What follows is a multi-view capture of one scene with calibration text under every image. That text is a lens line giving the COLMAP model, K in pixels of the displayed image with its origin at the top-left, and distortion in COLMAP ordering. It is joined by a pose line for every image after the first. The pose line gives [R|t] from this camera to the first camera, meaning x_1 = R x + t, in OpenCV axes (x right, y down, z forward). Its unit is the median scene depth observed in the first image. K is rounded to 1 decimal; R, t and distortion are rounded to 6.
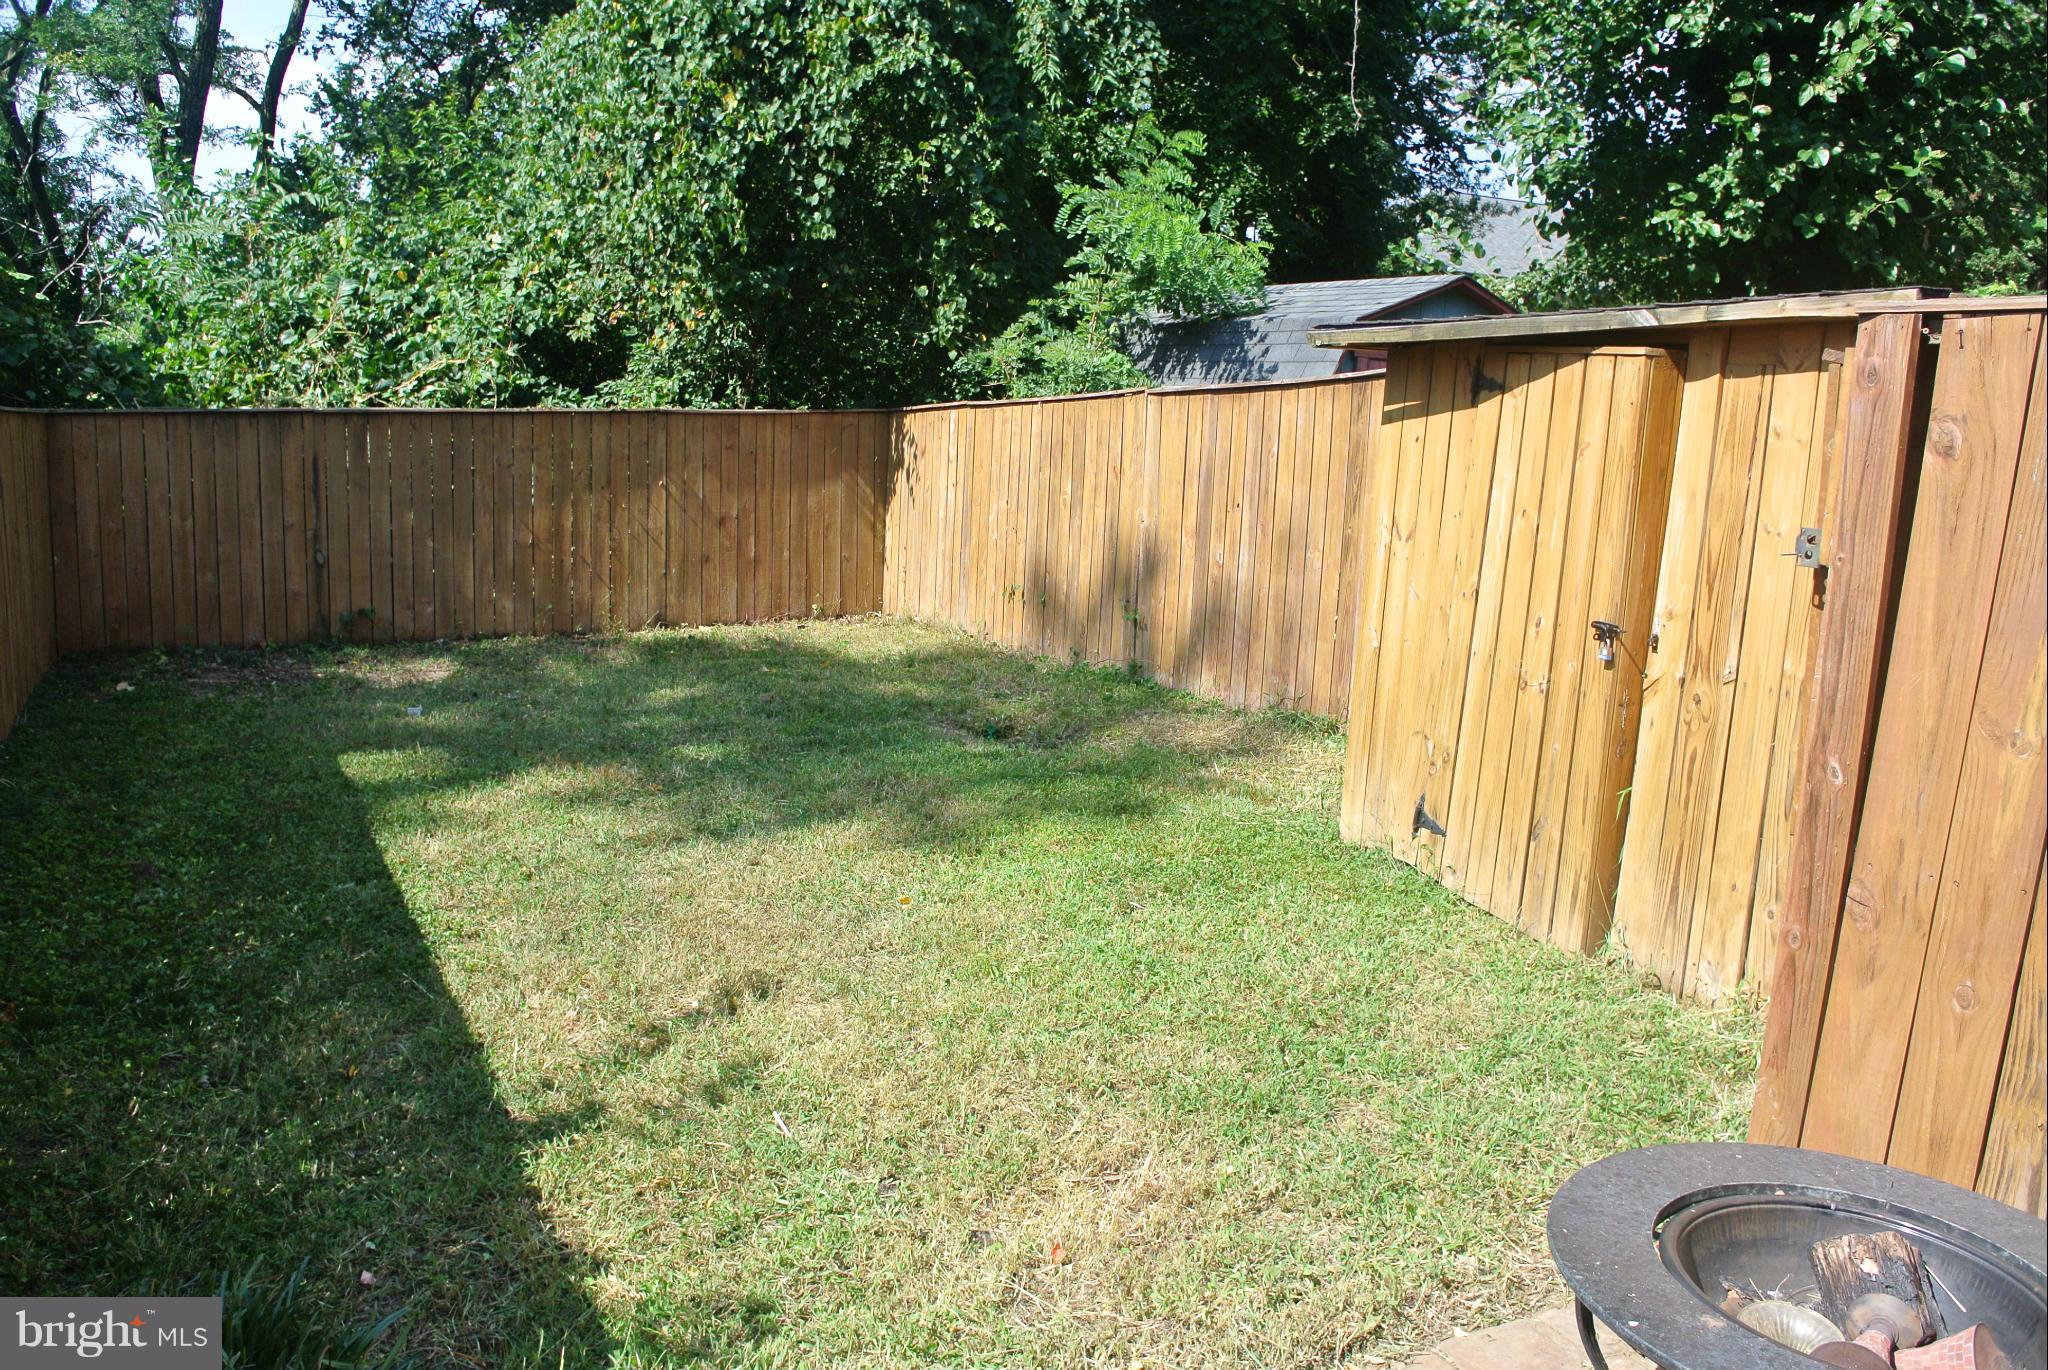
lens RADIAL K [[1582.0, 0, 979.1], [0, 1582.0, 696.7], [0, 0, 1]] dist [-0.085921, 0.067514]
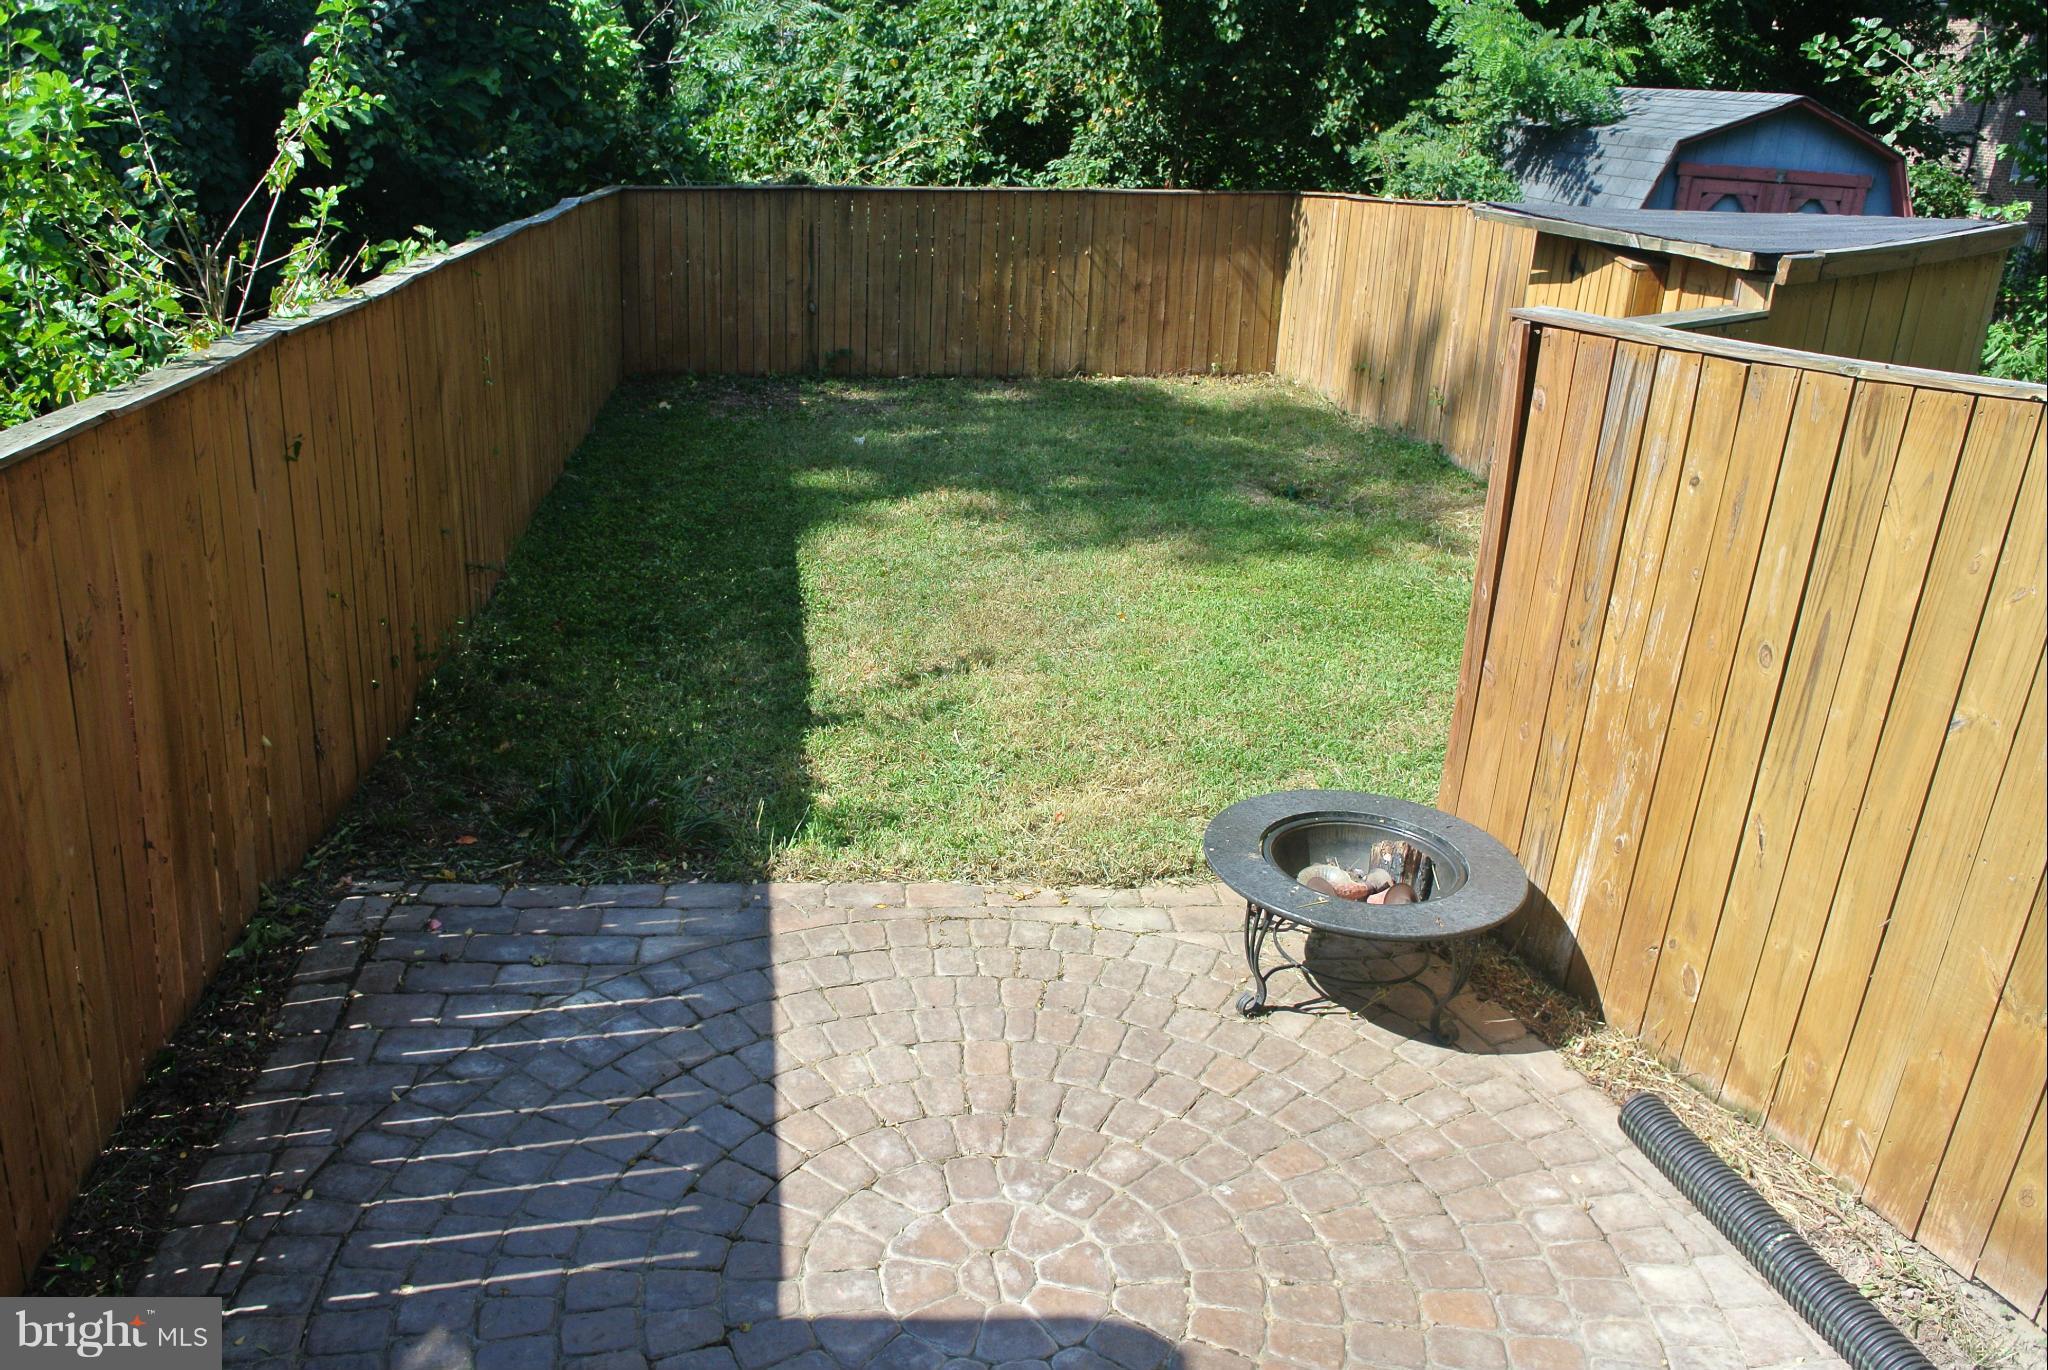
lens RADIAL K [[1582.0, 0, 979.1], [0, 1582.0, 696.7], [0, 0, 1]] dist [-0.085921, 0.067514]
pose [[0.940908, 0.122295, -0.315809, 0.134079], [-0.063434, 0.979660, 0.190373, -0.028798], [0.332668, -0.159090, 0.929528, -0.173694]]
